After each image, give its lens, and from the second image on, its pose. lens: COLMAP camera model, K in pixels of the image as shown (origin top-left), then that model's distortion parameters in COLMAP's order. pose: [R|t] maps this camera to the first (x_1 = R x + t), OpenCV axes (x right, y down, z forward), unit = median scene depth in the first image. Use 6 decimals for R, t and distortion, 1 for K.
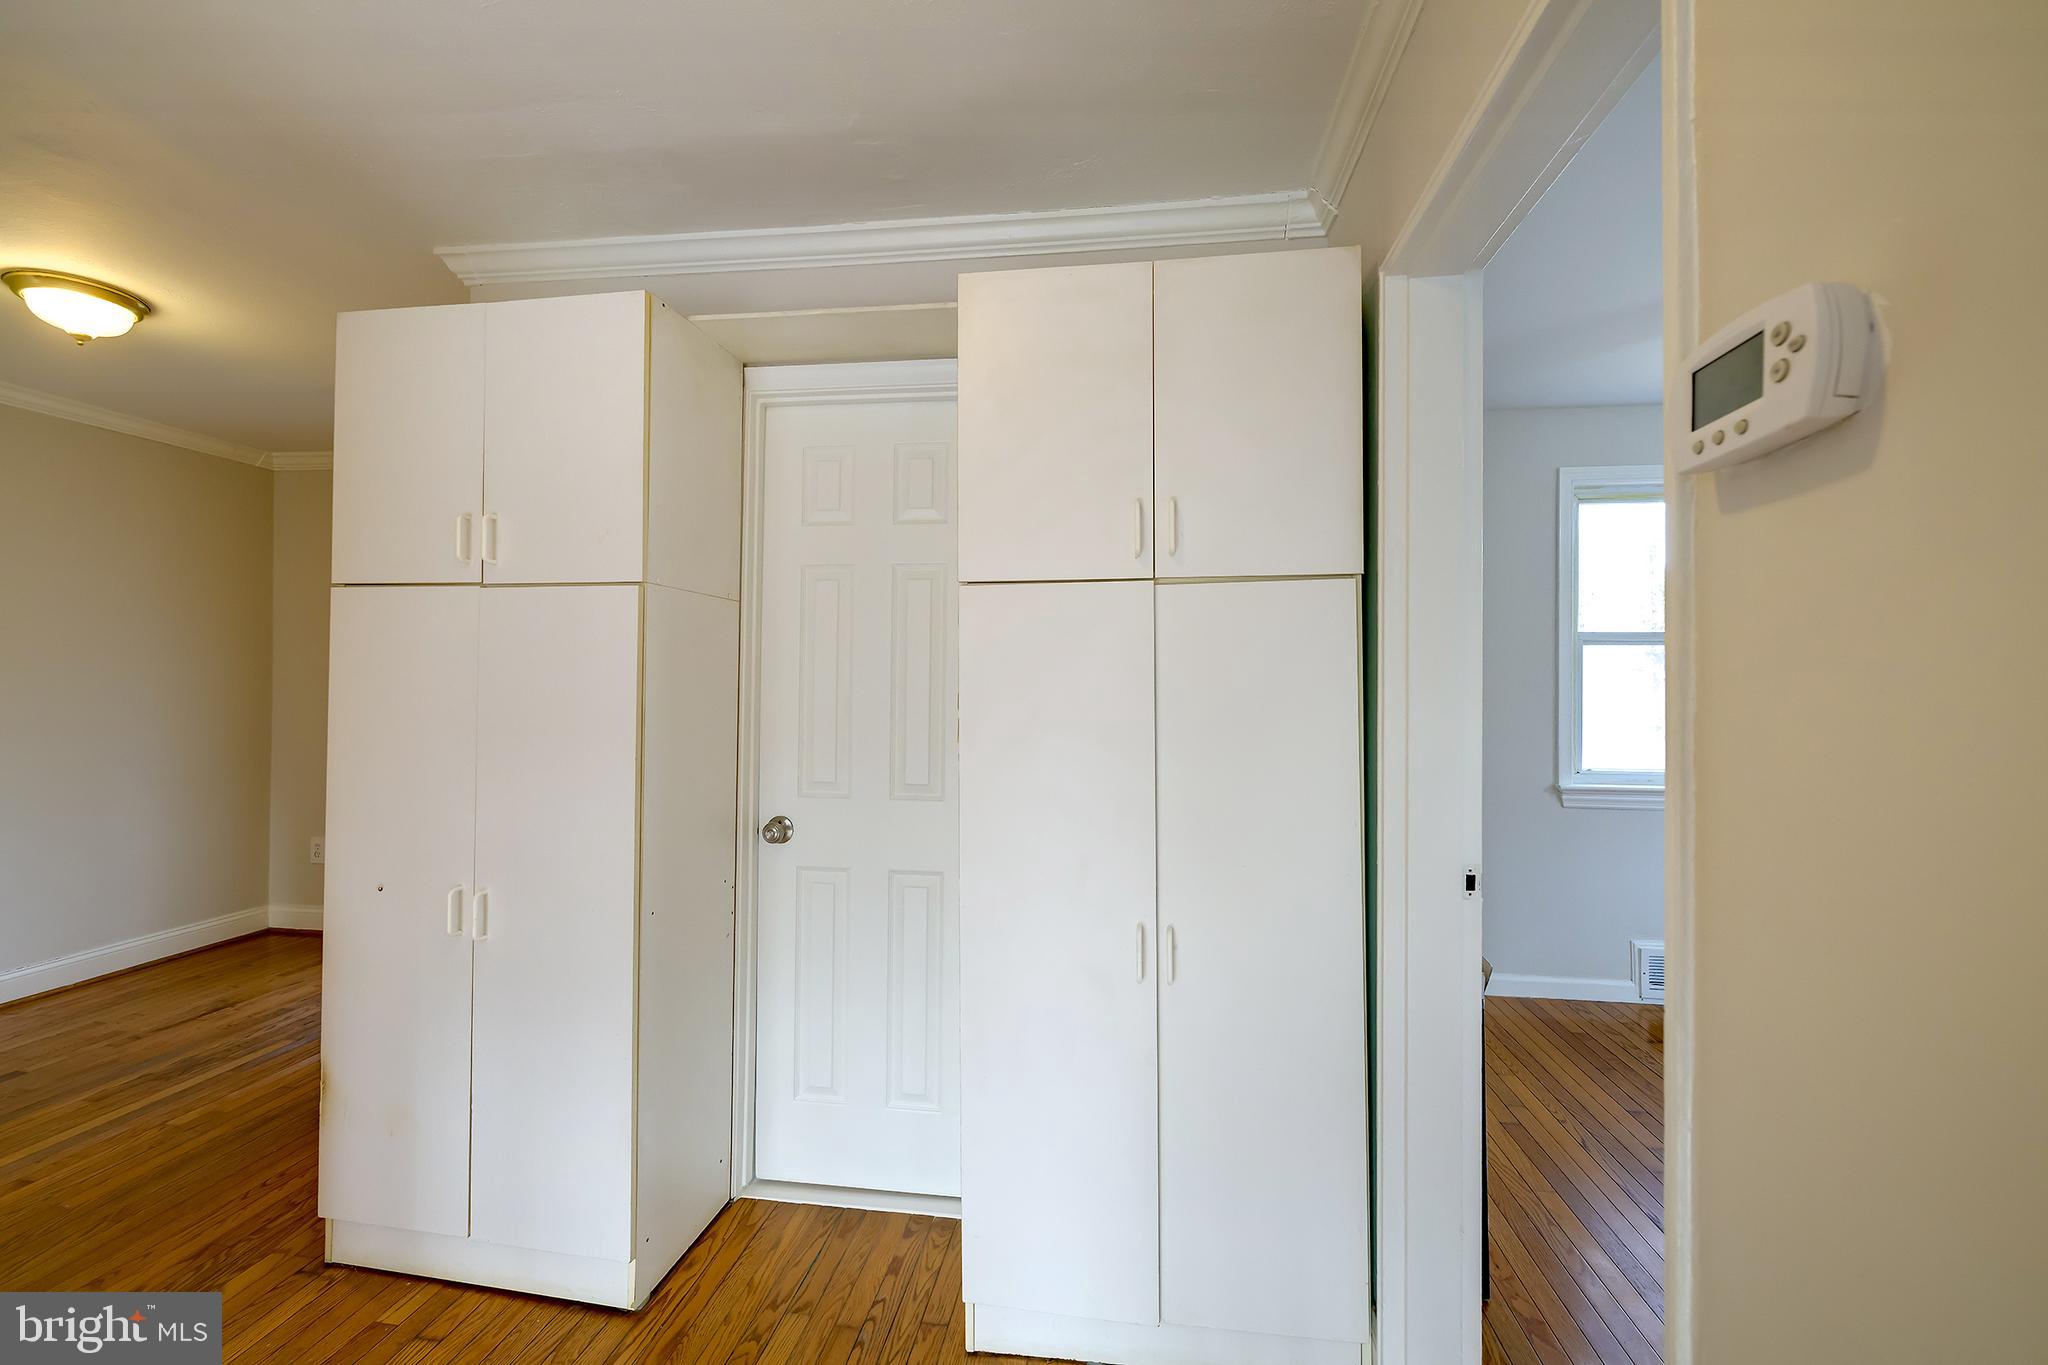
lens RADIAL K [[823.2, 0, 1029.7], [0, 823.2, 682.5], [0, 0, 1]] dist [-0.001406, 0.000118]
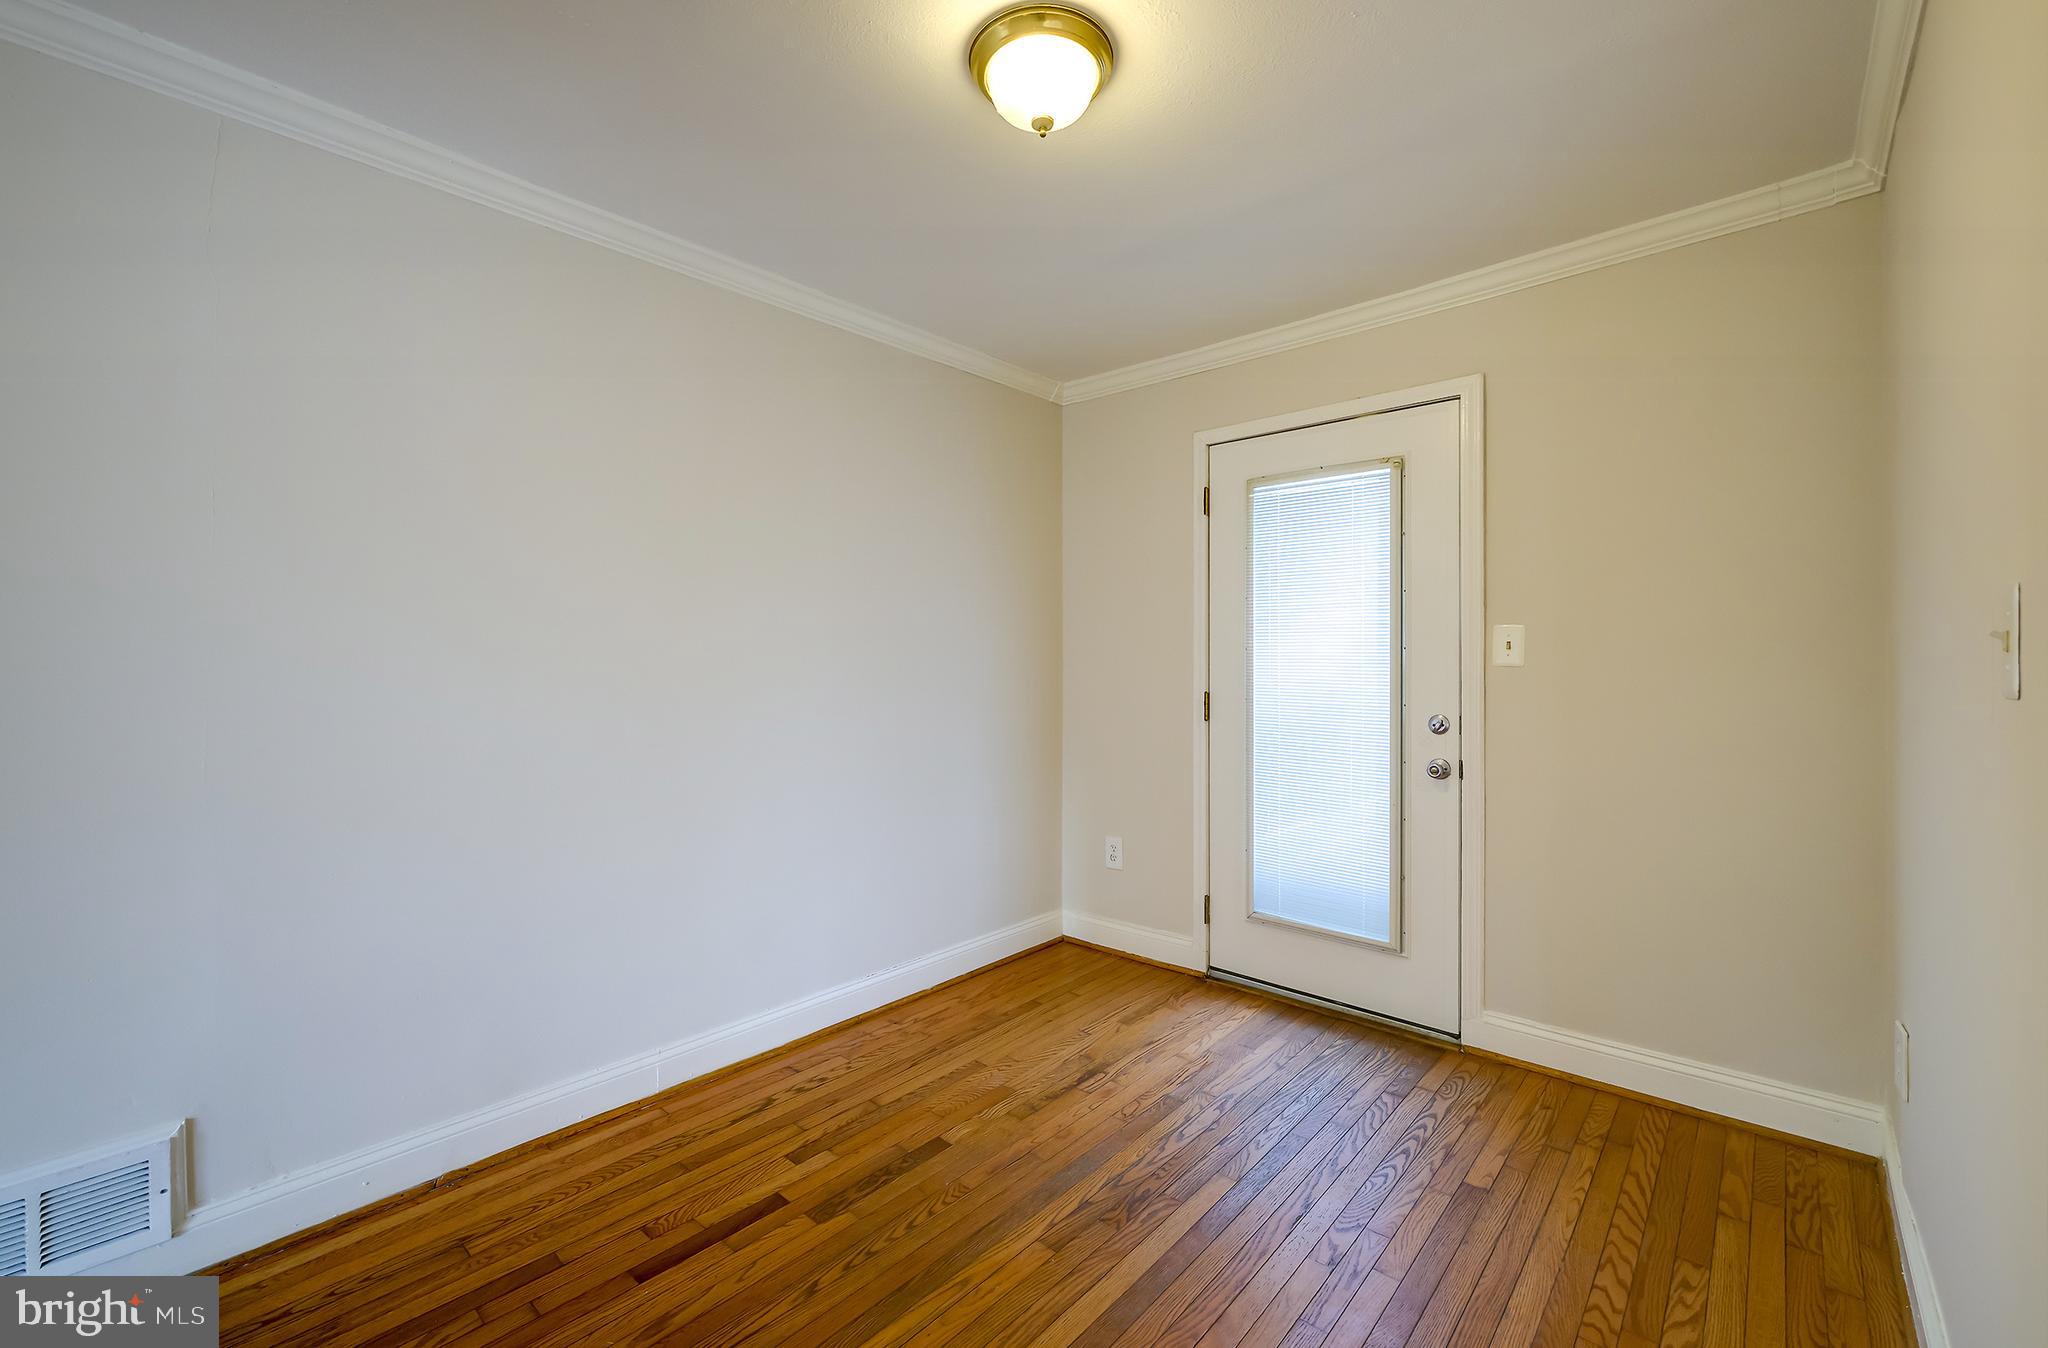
lens RADIAL K [[825.1, 0, 1019.0], [0, 825.1, 673.8], [0, 0, 1]] dist [-0.002770, -0.000144]
pose [[0.826390, -0.011039, -0.562991, -0.592653], [0.020736, 0.999726, 0.010835, 0.013117], [0.562717, -0.020628, 0.826392, 0.325201]]
